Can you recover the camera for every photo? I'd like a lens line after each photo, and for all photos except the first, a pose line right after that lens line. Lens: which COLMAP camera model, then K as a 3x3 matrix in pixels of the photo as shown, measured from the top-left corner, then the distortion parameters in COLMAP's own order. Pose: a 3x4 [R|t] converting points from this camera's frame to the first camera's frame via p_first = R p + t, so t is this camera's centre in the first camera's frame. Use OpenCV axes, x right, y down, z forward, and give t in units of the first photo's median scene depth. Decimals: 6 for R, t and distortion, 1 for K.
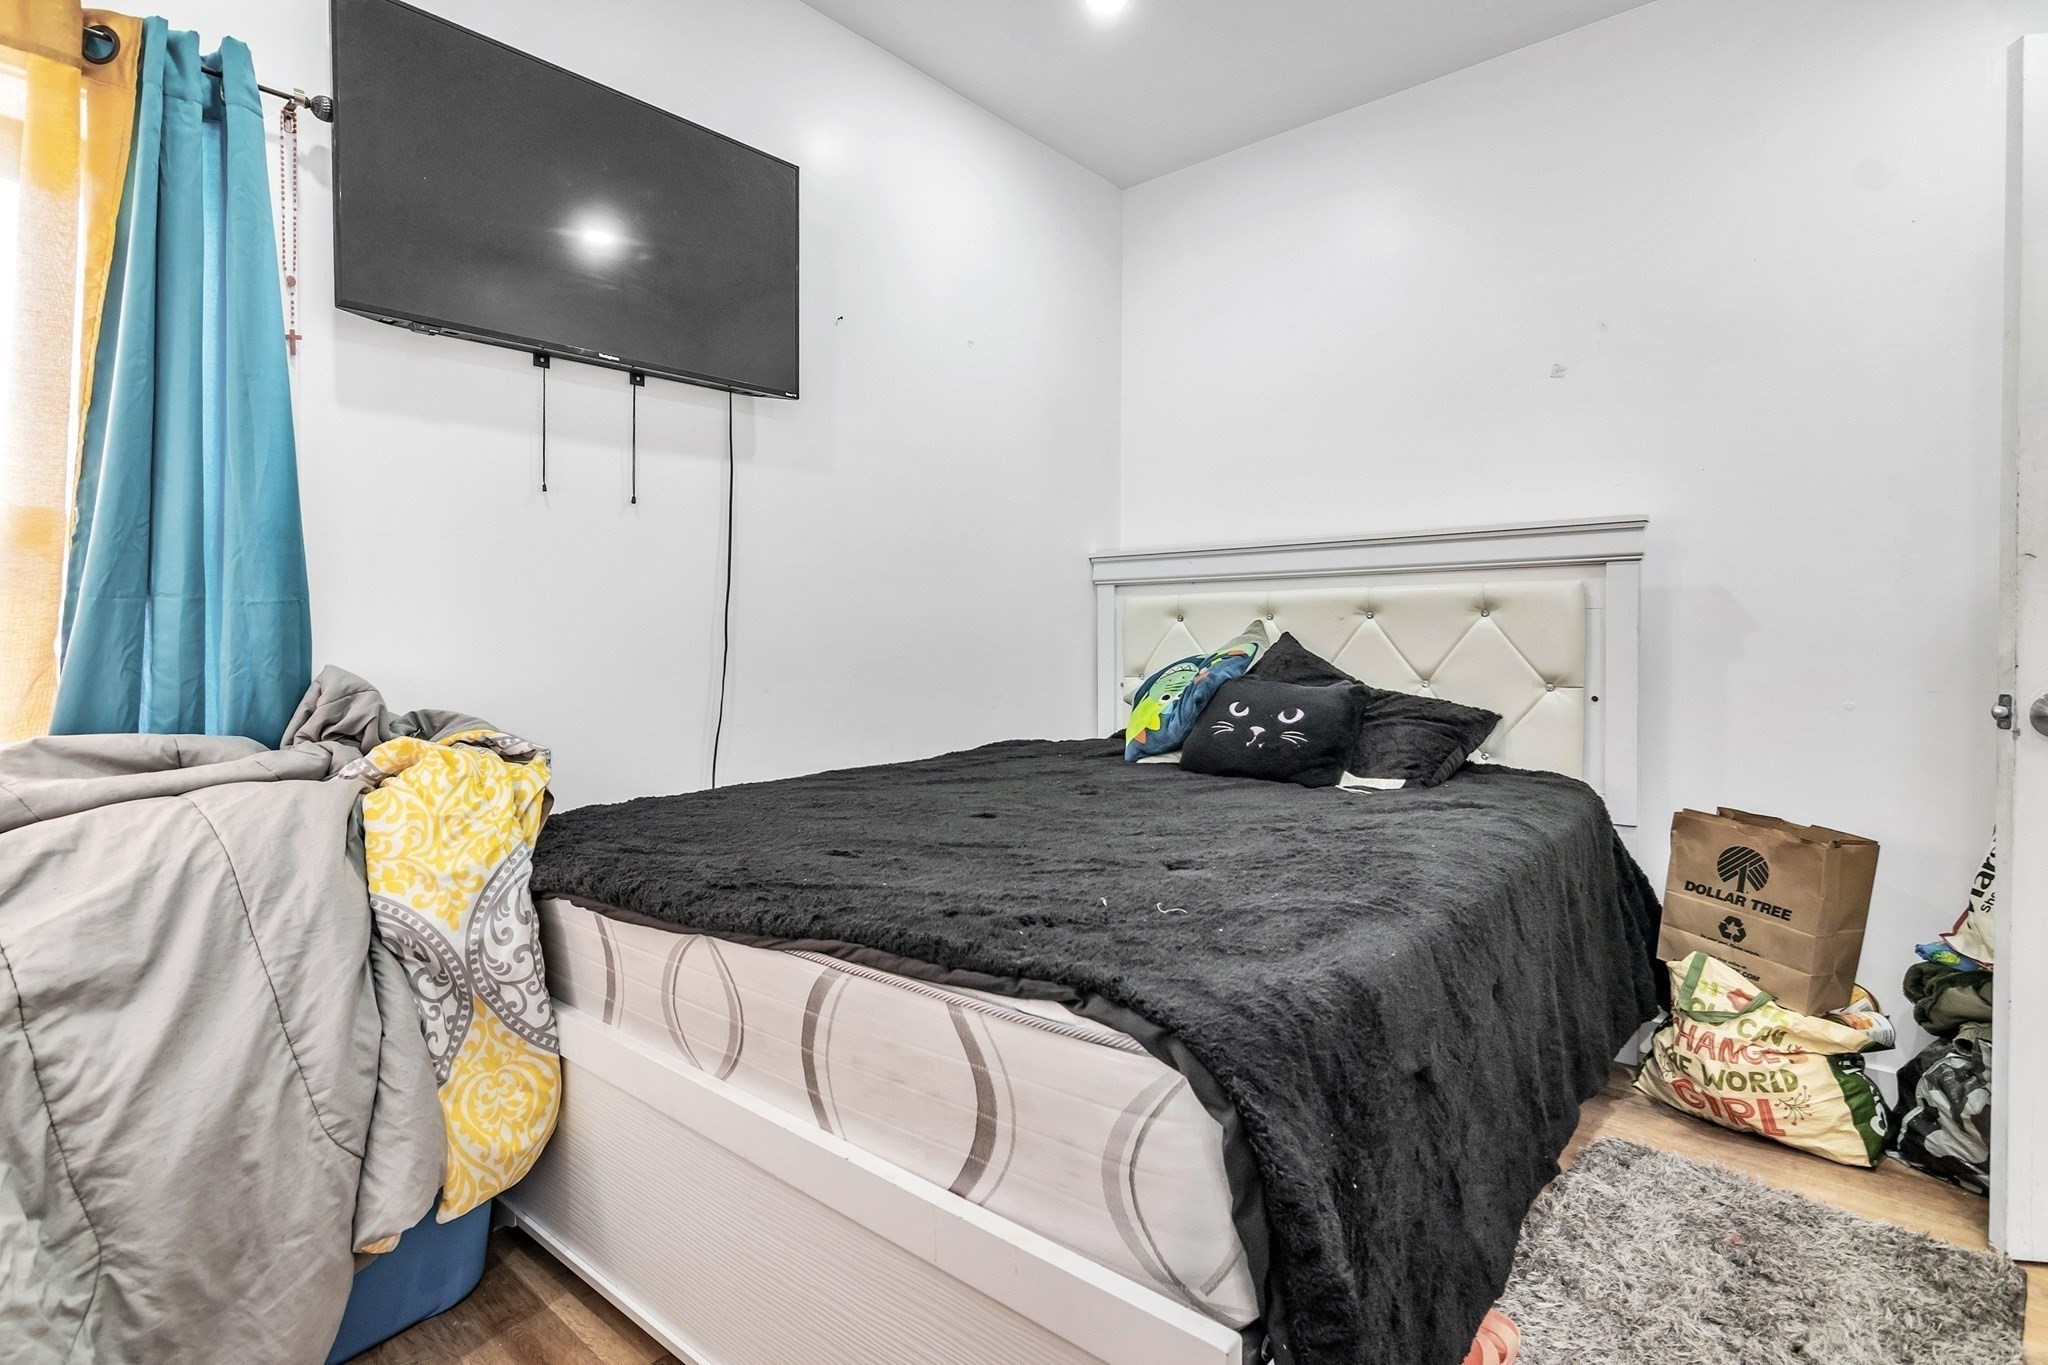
lens RADIAL K [[1013.5, 0, 1022.3], [0, 1013.5, 649.6], [0, 0, 1]] dist [-0.000901, 0.001291]
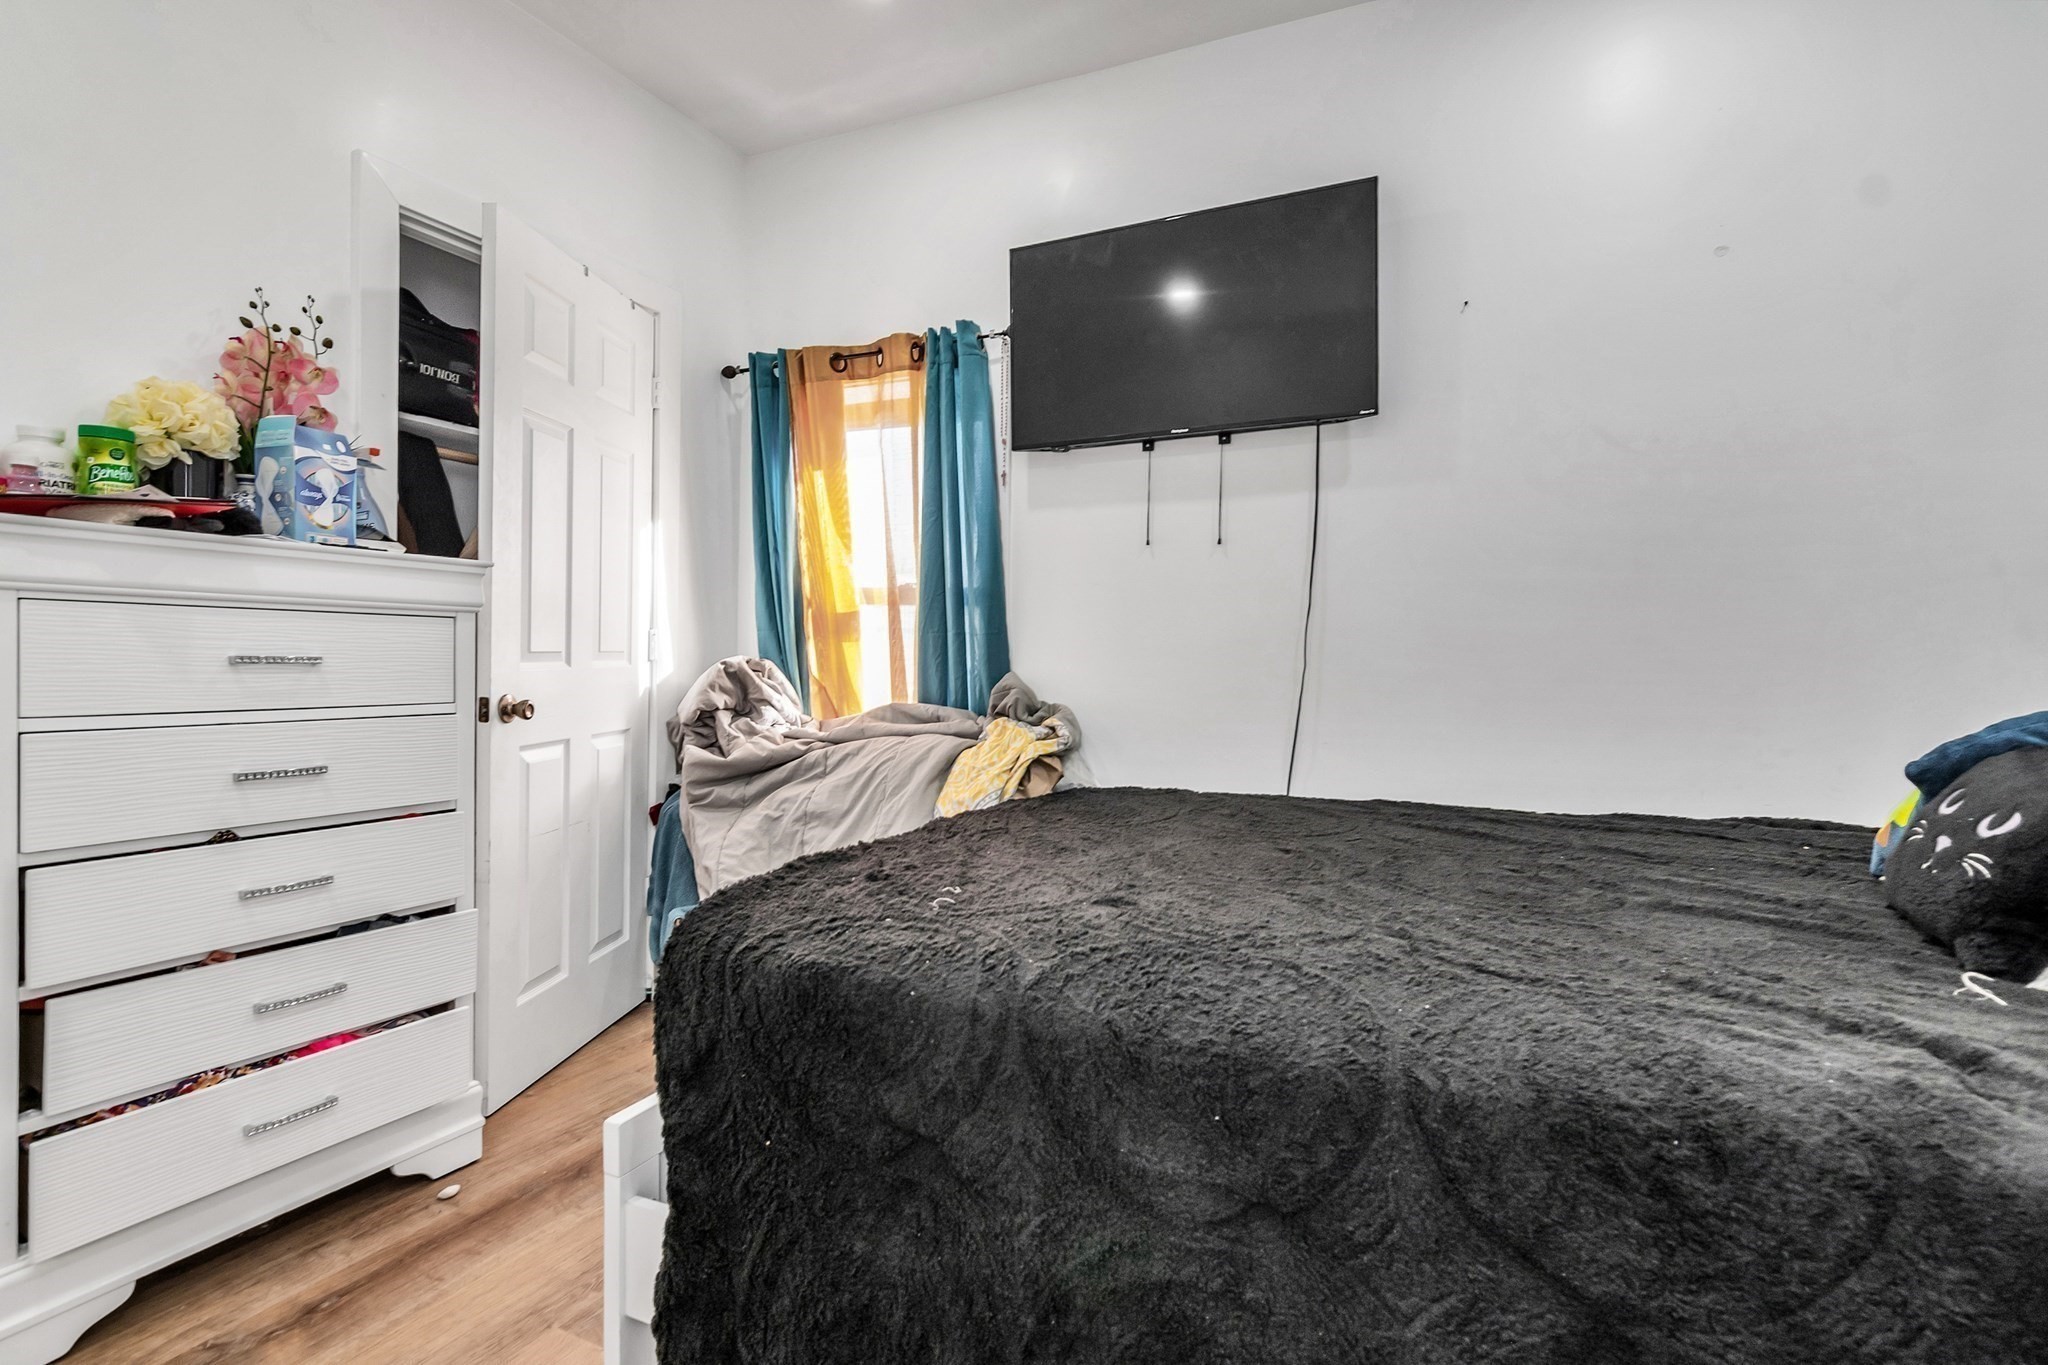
lens RADIAL K [[1001.7, 0, 1052.1], [0, 1001.7, 673.5], [0, 0, 1]] dist [-0.004214, 0.002558]
pose [[0.272120, 0.021792, -0.962016, 0.669562], [-0.020810, 0.999643, 0.016758, -0.007038], [0.962038, 0.015459, 0.272477, 0.467690]]
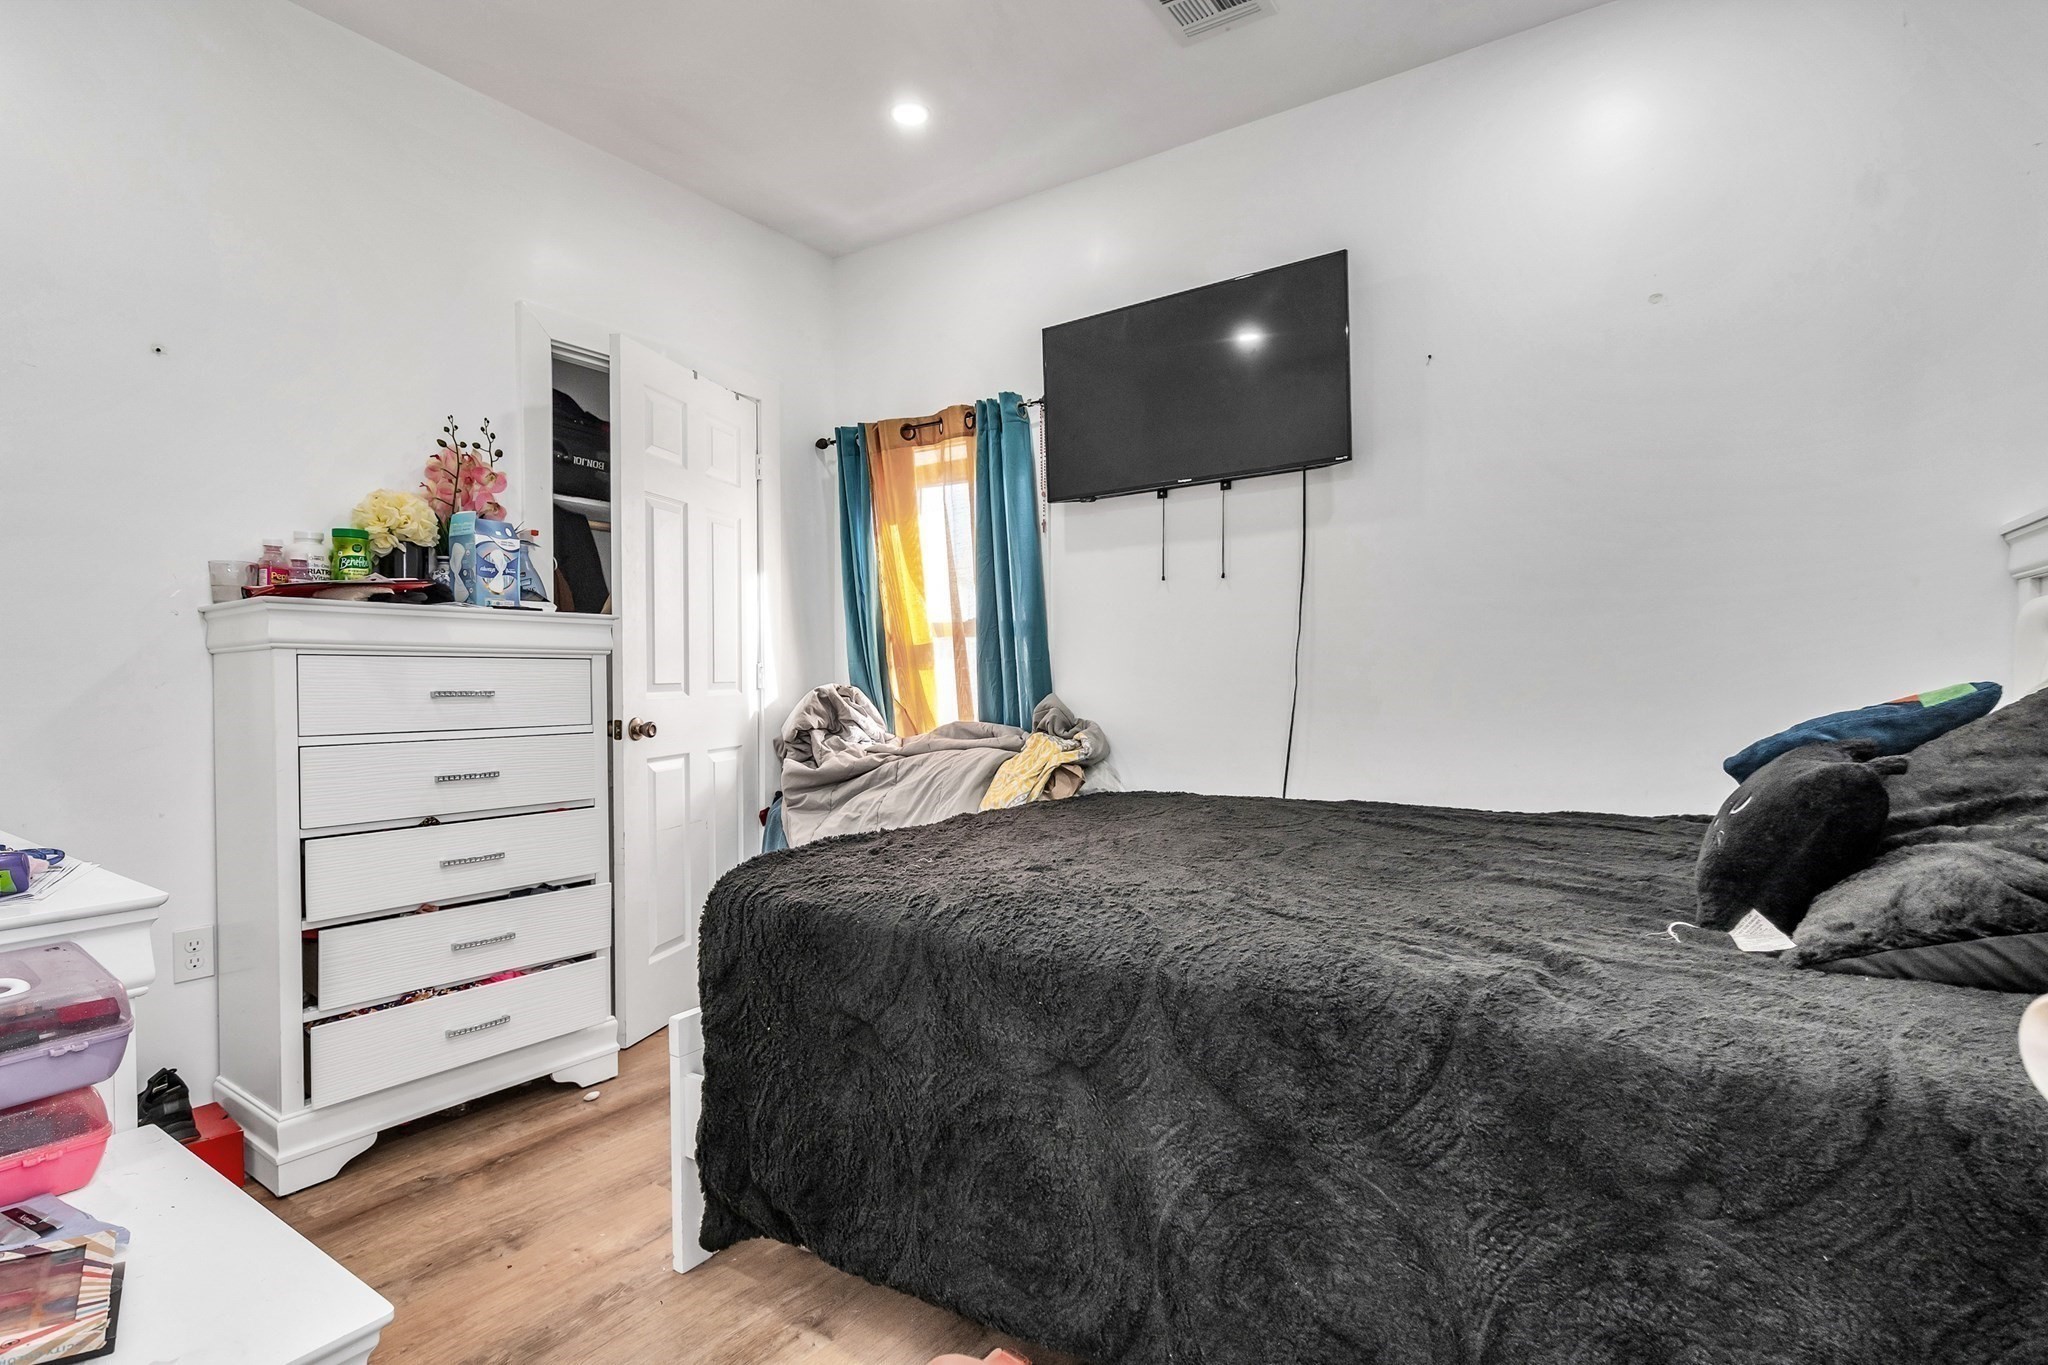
lens RADIAL K [[985.9, 0, 1055.6], [0, 985.9, 697.1], [0, 0, 1]] dist [0.001945, -0.000258]
pose [[0.129485, 0.020043, -0.991379, 0.860273], [-0.001618, 0.999799, 0.020002, -0.010064], [0.991580, -0.000986, 0.129491, 0.577164]]
